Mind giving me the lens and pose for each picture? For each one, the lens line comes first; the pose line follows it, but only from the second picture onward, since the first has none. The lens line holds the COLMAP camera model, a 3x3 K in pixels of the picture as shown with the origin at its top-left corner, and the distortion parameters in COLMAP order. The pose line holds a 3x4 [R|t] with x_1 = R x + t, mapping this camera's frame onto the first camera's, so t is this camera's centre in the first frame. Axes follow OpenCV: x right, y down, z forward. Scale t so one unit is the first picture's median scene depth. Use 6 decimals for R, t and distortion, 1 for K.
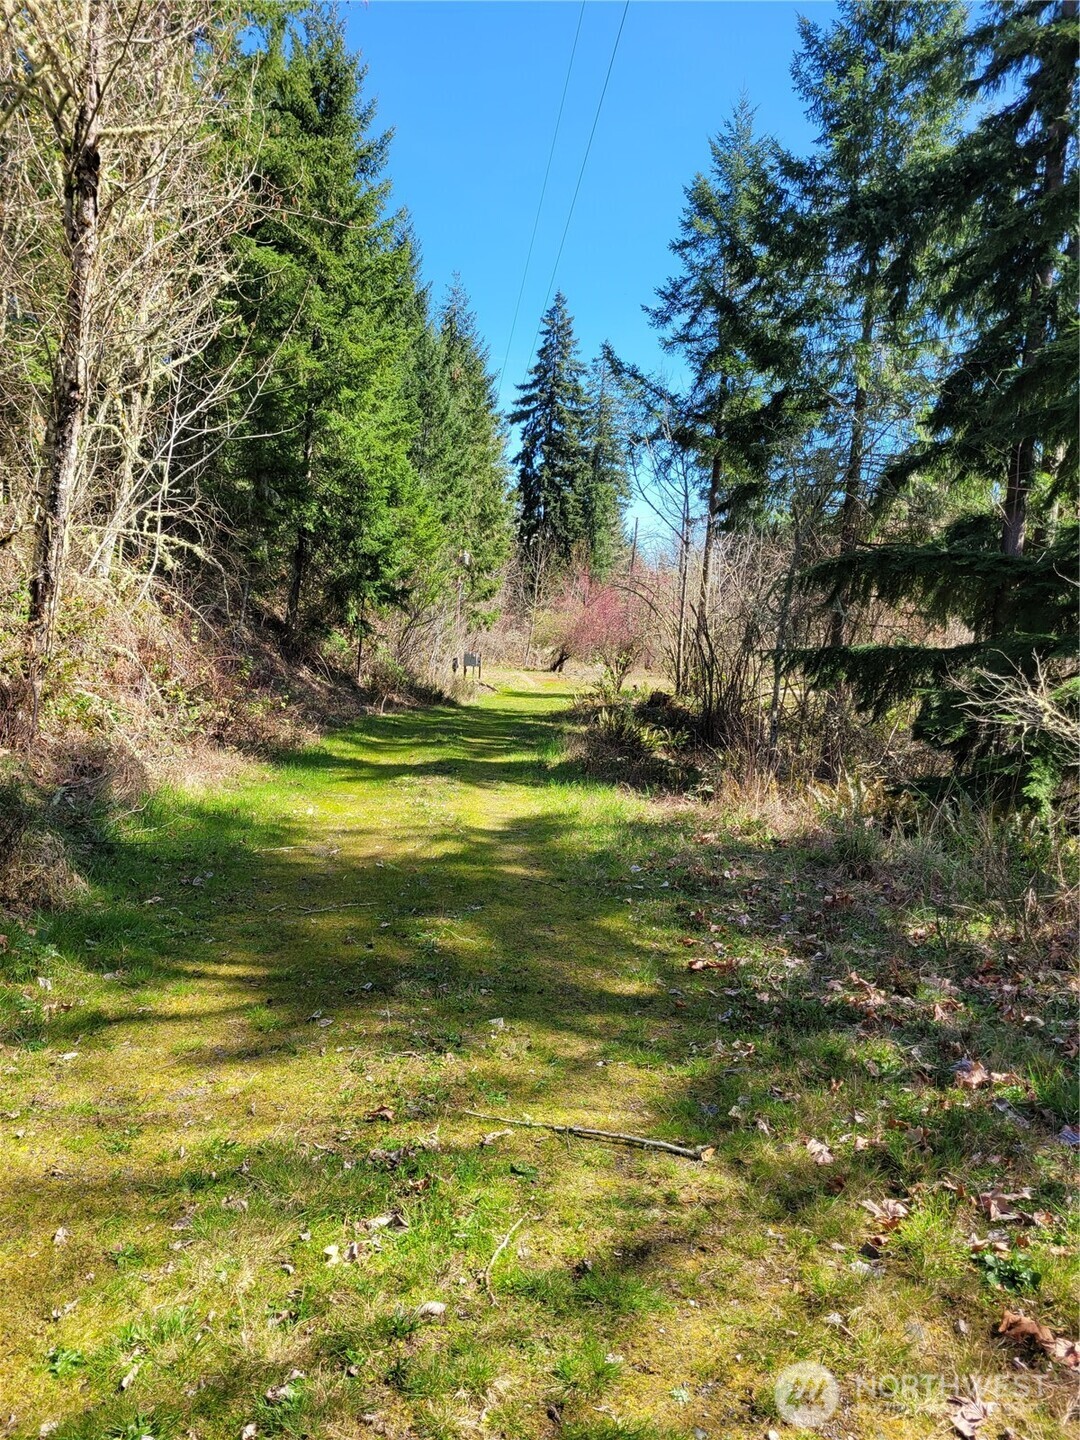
lens RADIAL K [[1078.6, 0, 517.3], [0, 1078.6, 722.8], [0, 0, 1]] dist [0.058847, -0.051566]
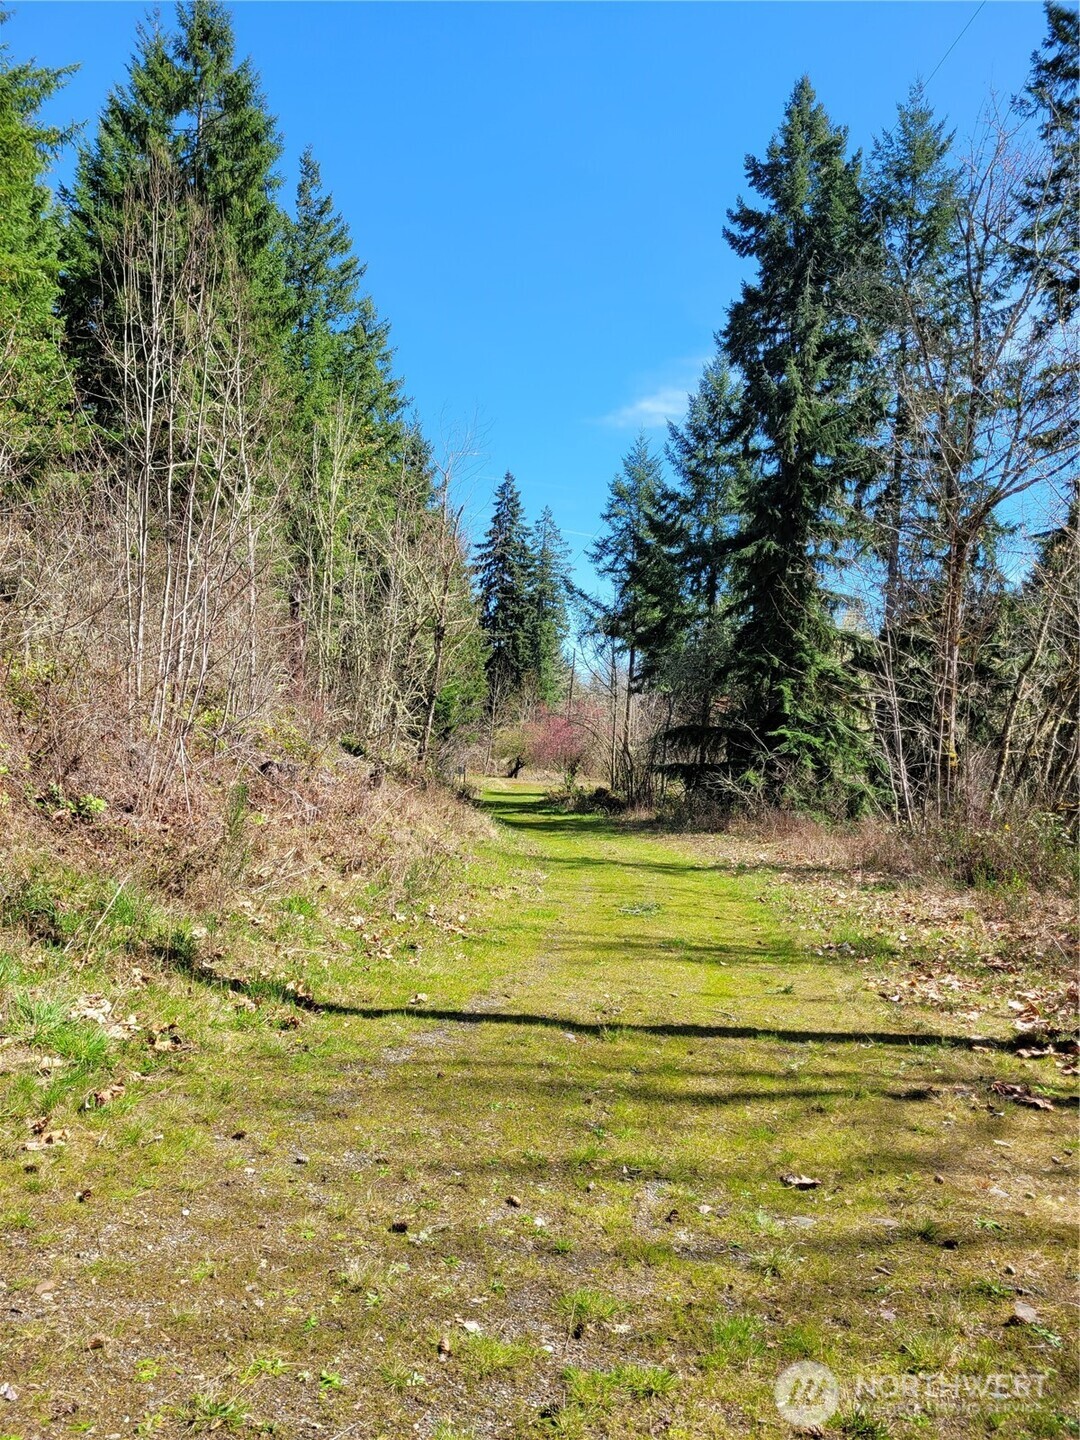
lens RADIAL K [[1078.6, 0, 517.3], [0, 1078.6, 722.8], [0, 0, 1]] dist [0.058847, -0.051566]
pose [[0.998083, -0.009311, 0.061185, -0.030474], [0.015360, 0.994954, -0.099146, 0.010662], [-0.059953, 0.099896, 0.993190, -0.201501]]
